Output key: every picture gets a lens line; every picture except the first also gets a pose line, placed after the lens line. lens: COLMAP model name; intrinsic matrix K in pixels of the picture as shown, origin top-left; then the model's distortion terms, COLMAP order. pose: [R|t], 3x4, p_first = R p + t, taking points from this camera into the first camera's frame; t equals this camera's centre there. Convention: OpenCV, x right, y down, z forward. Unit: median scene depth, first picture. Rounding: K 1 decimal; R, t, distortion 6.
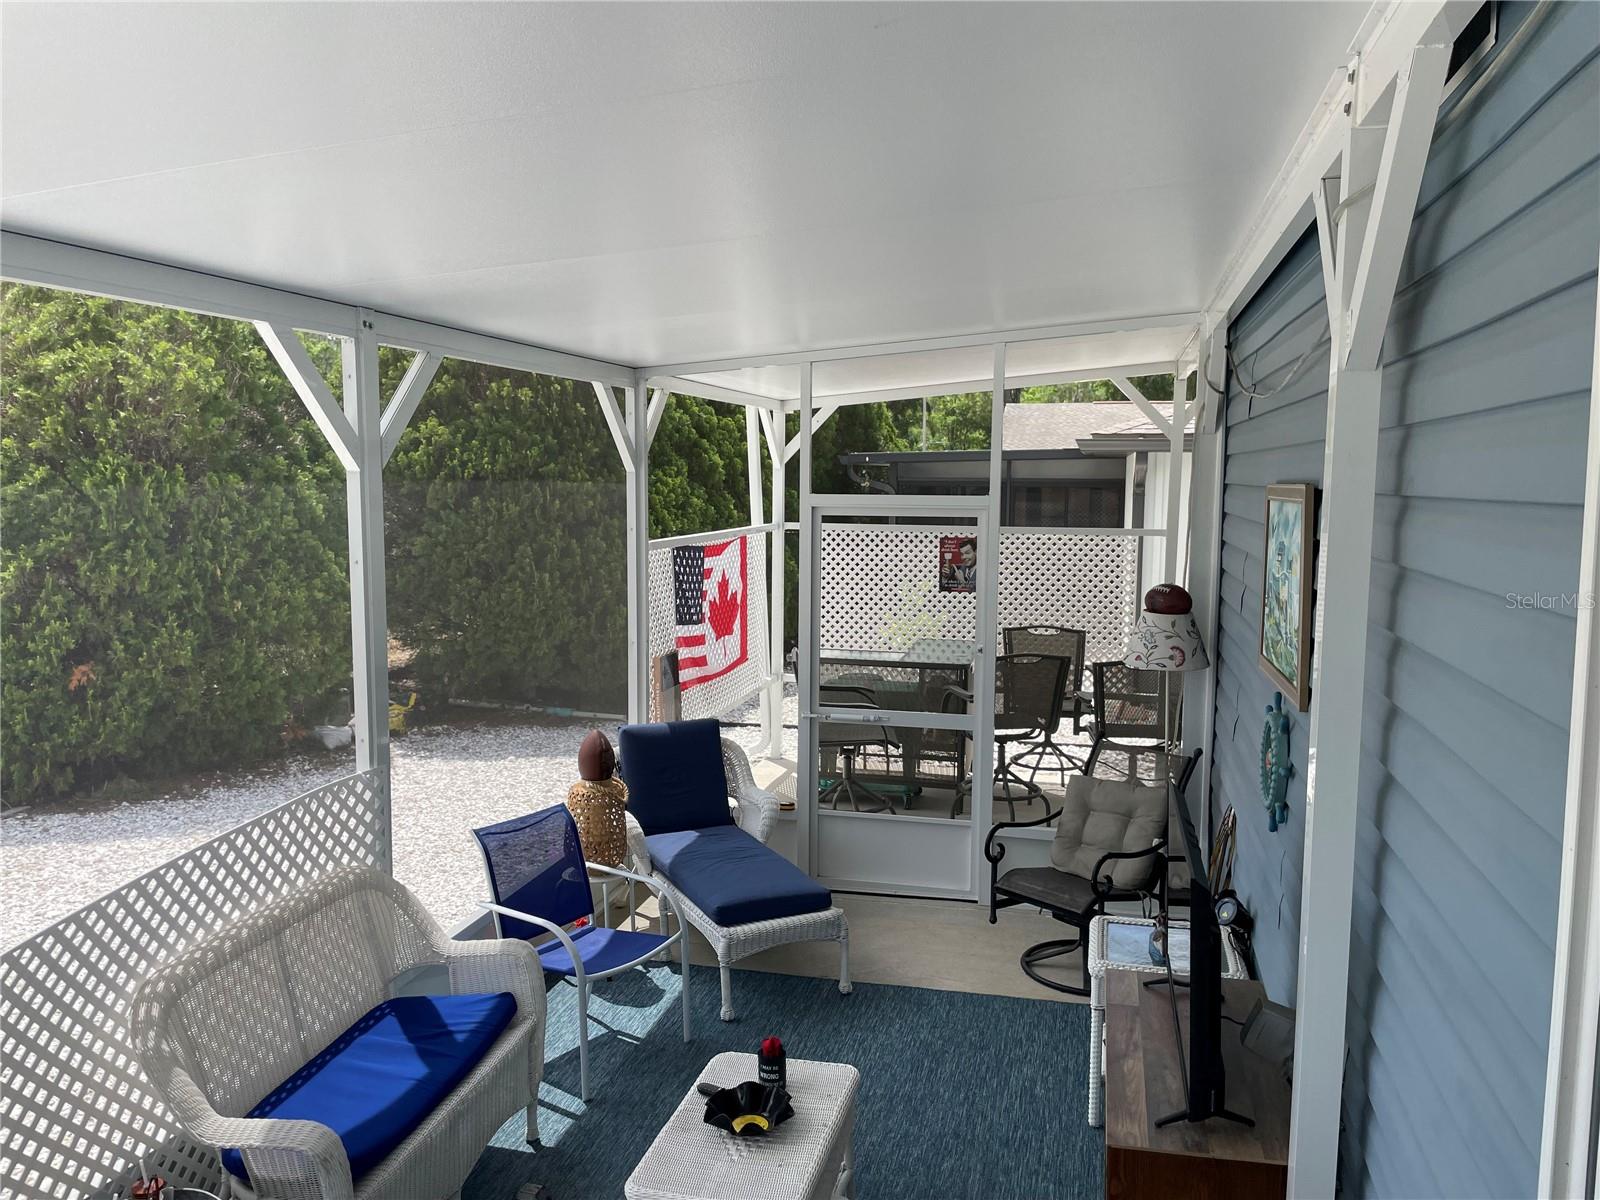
lens RADIAL K [[1216.7, 0, 787.5], [0, 1216.7, 605.8], [0, 0, 1]] dist [0.102782, -0.144283]
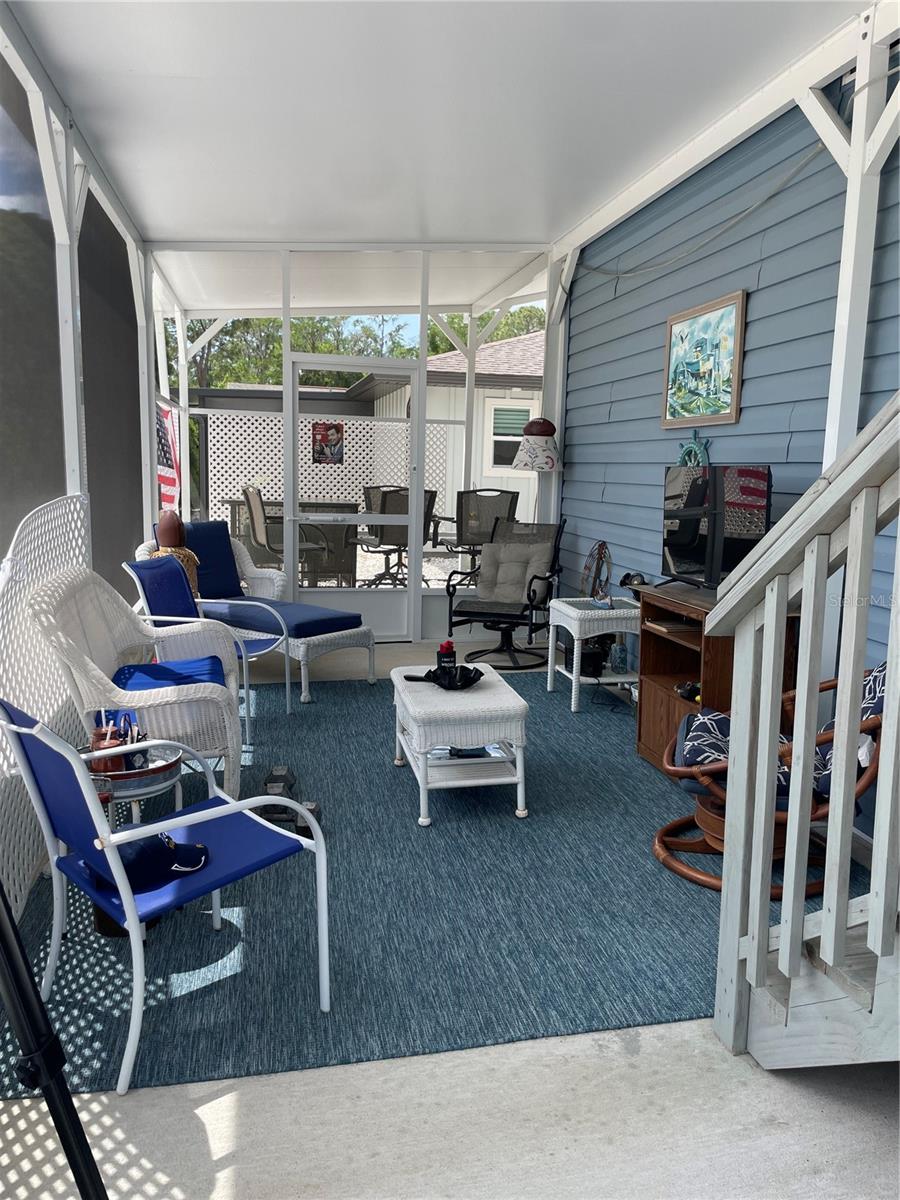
lens RADIAL K [[912.6, 0, 450.0], [0, 912.6, 600.0], [0, 0, 1]] dist [0.102782, -0.144283]
pose [[0.894071, -0.043530, 0.445806, -0.229955], [0.026167, 0.998643, 0.045032, 0.112134], [-0.447161, -0.028596, 0.893996, -0.003866]]
